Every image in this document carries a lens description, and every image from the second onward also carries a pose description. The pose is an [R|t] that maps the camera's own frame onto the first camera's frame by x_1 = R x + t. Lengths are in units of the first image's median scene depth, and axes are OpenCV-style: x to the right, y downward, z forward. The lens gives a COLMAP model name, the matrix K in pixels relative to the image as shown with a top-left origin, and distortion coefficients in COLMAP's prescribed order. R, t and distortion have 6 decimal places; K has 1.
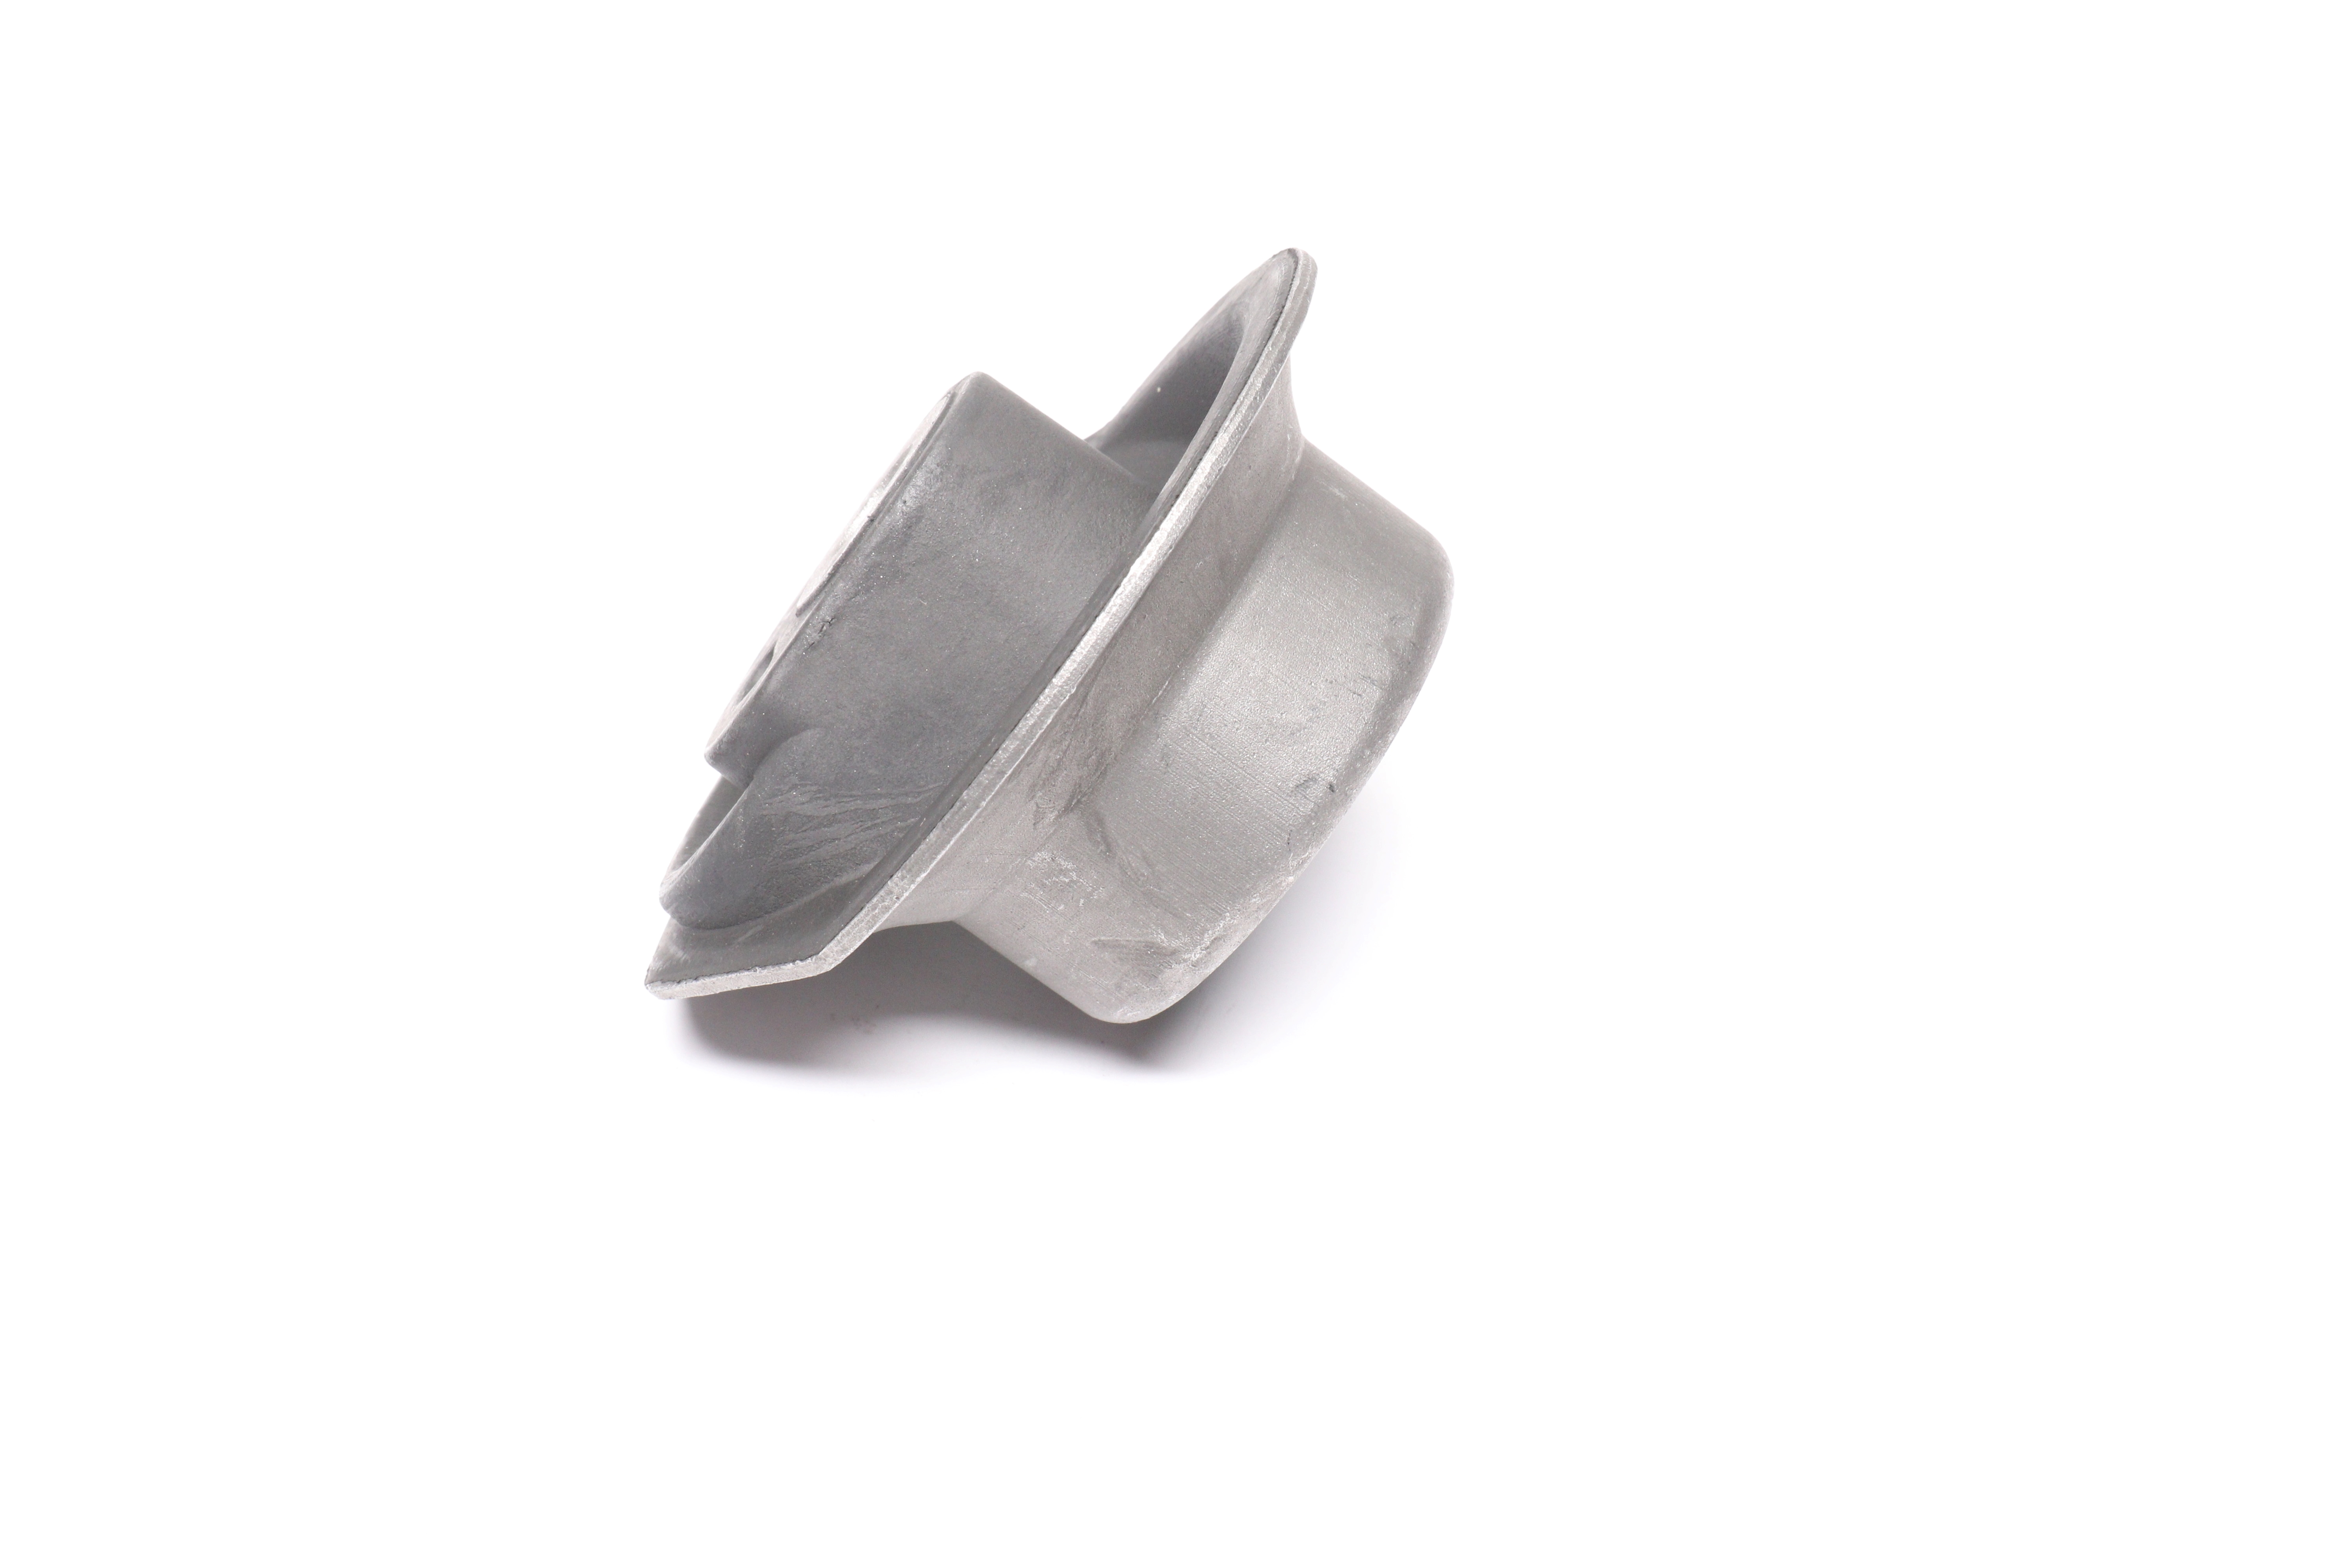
lens RADIAL K [[3566.5, 0, 1176.0], [0, 3566.5, 784.0], [0, 0, 1]] dist [-0.001974, -0.002546]
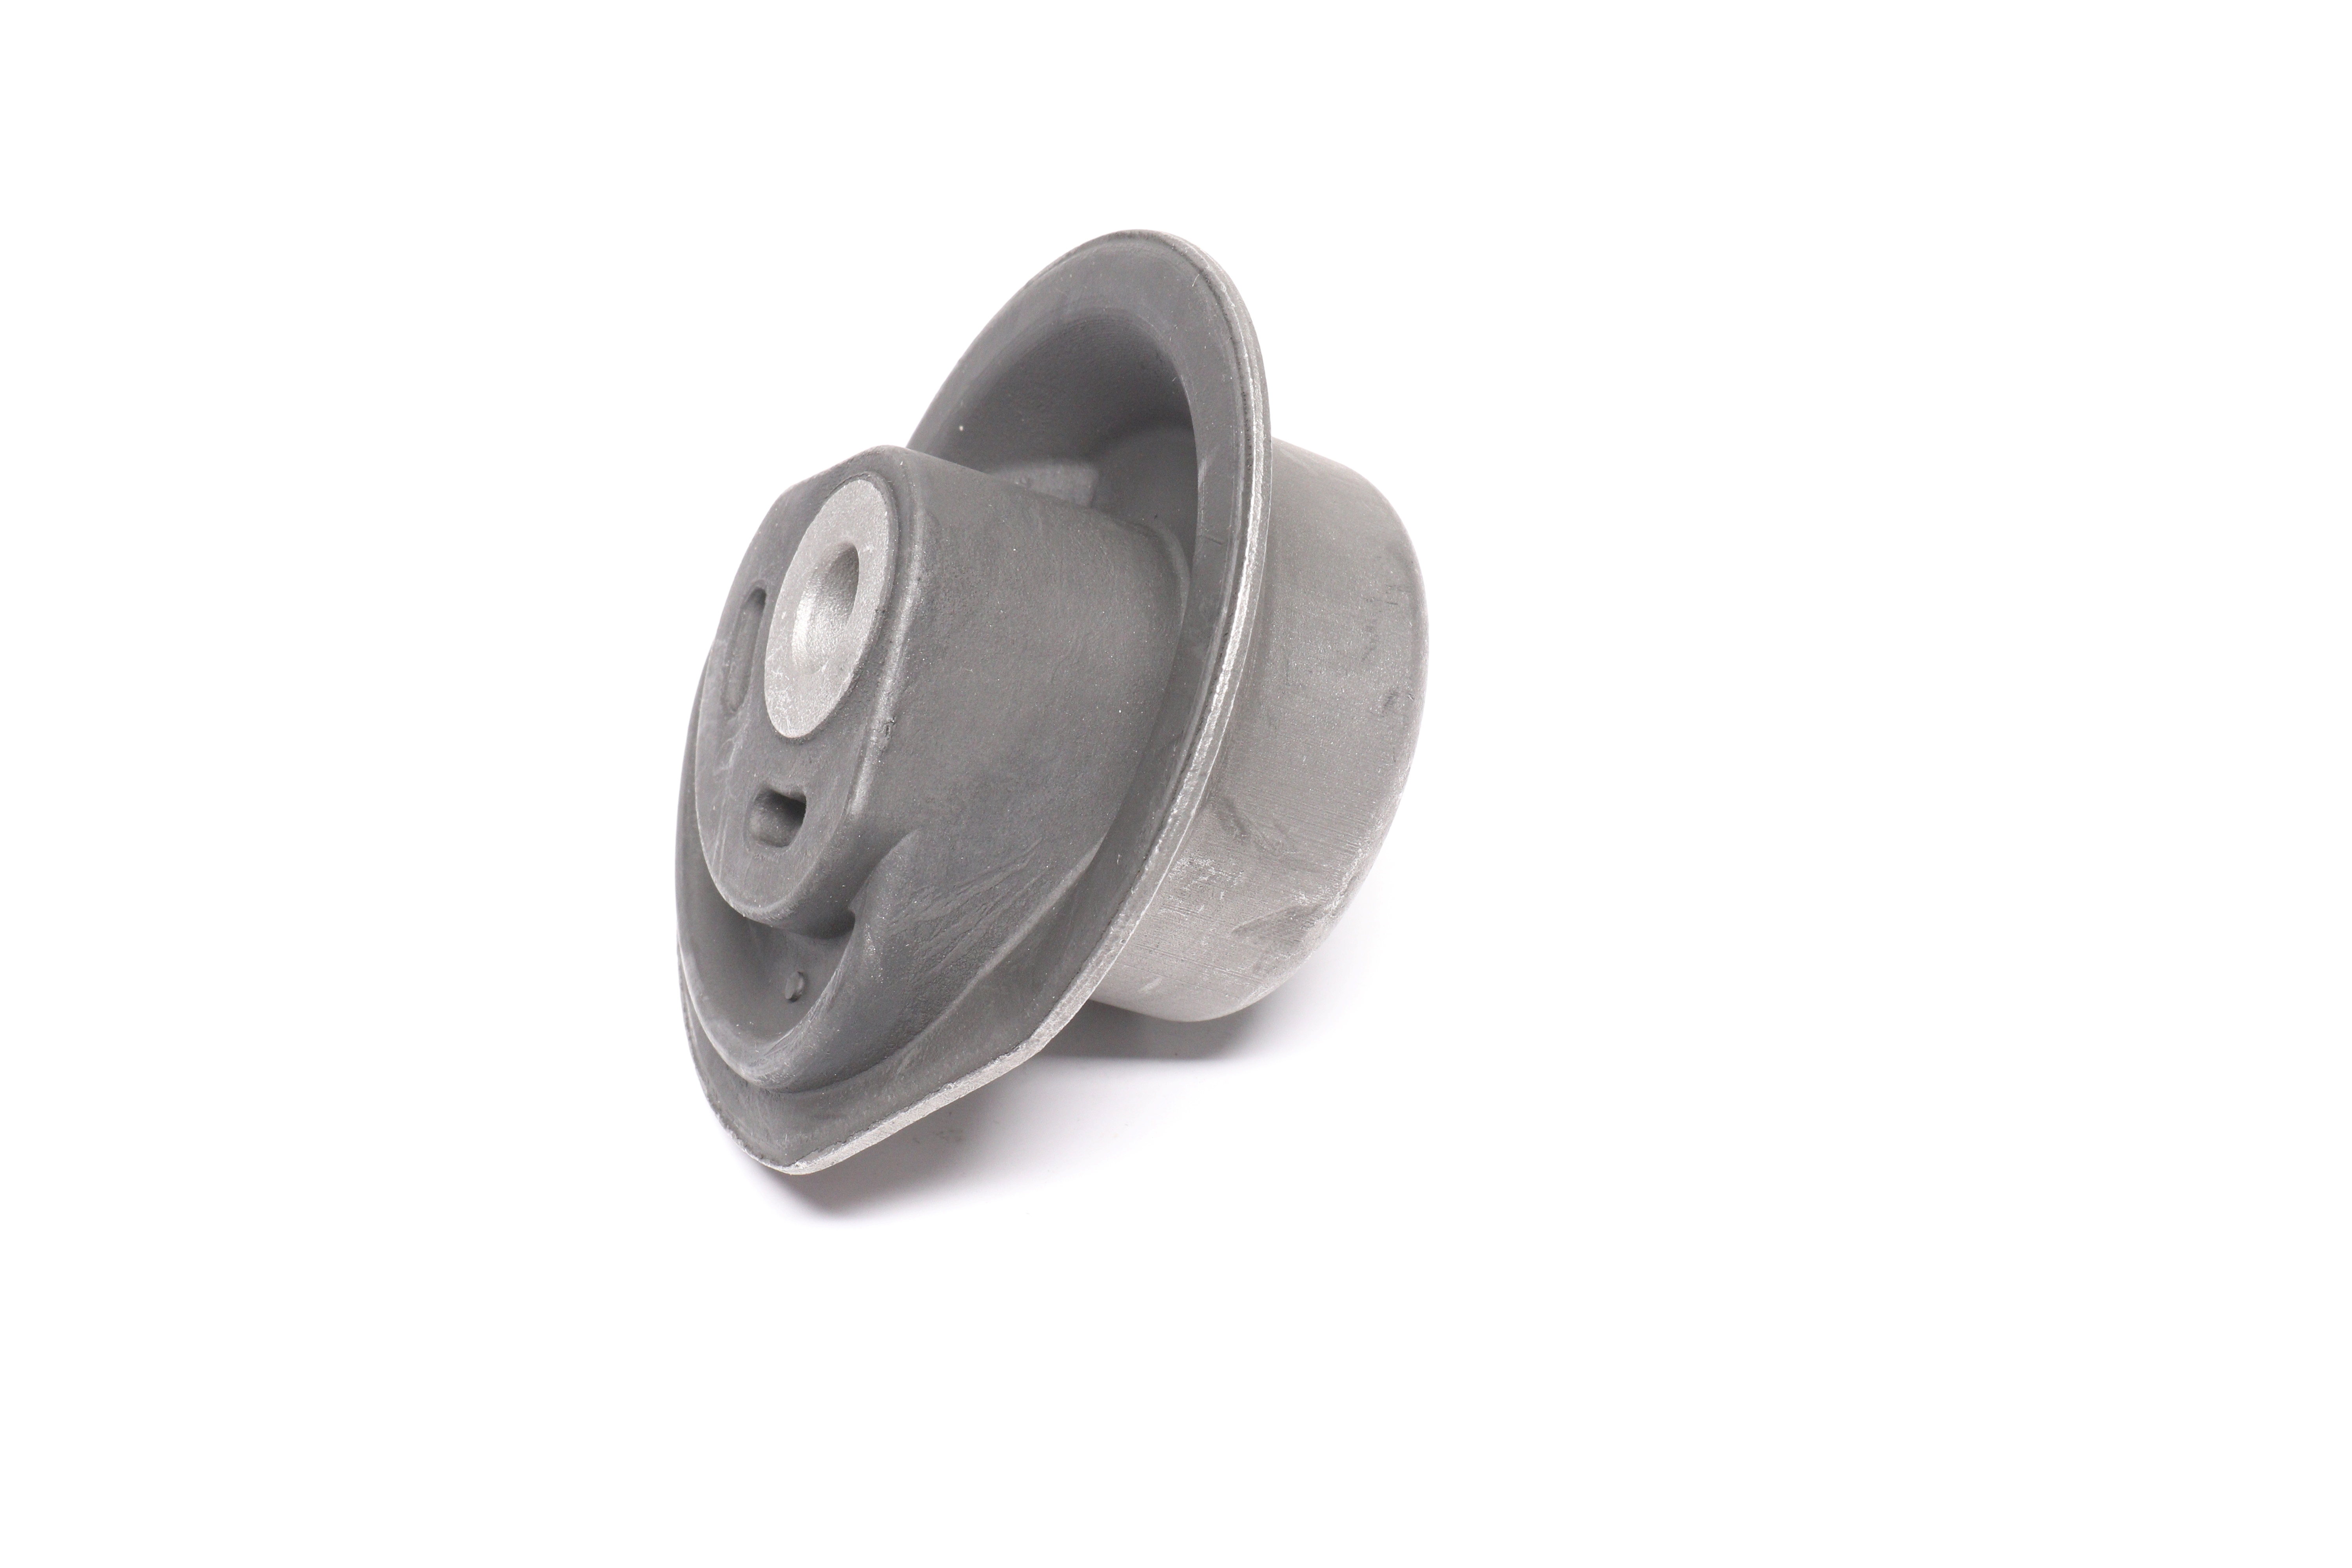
lens RADIAL K [[3566.5, 0, 1176.0], [0, 3566.5, 784.0], [0, 0, 1]] dist [-0.001974, -0.002546]
pose [[0.850528, -0.350180, 0.392397, -0.417958], [0.363818, 0.930530, 0.041835, -0.042148], [-0.379787, 0.107179, 0.918844, 0.084685]]
